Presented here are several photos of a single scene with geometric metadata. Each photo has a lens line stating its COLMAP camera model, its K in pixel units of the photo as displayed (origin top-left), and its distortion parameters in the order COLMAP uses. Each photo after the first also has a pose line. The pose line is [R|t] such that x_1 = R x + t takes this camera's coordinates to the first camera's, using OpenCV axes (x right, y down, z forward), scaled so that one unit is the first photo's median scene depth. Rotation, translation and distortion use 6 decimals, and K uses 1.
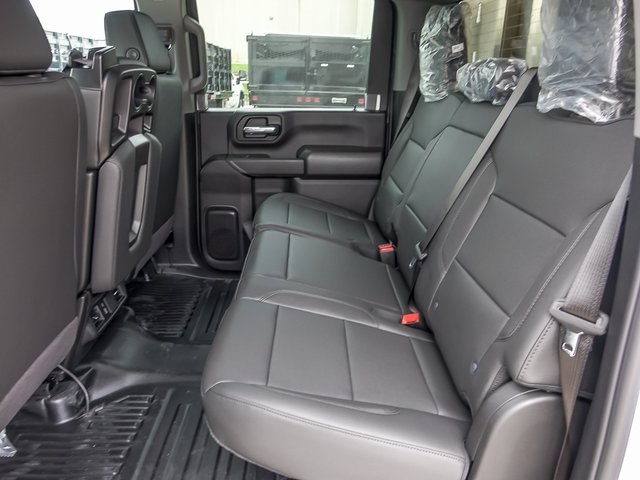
lens RADIAL K [[498.2, 0, 320.0], [0, 498.2, 240.0], [0, 0, 1]] dist [0.006104, -0.004924]
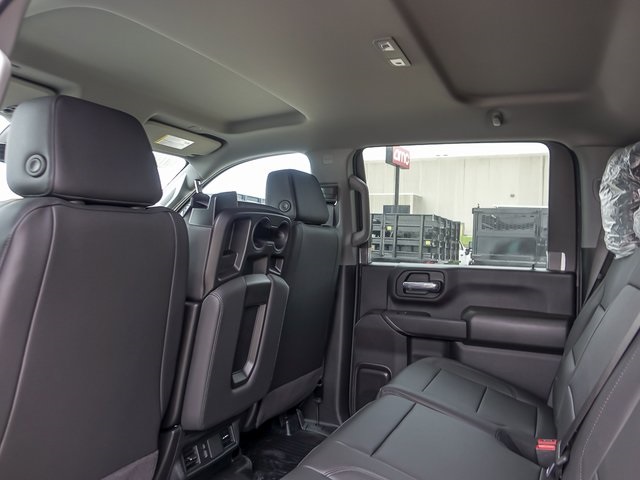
lens RADIAL K [[498.2, 0, 320.0], [0, 498.2, 240.0], [0, 0, 1]] dist [0.006104, -0.004924]
pose [[0.891605, 0.011390, -0.452671, 0.136931], [-0.160678, 0.942589, -0.292762, 0.000660], [0.423348, 0.333762, 0.842247, 0.113371]]
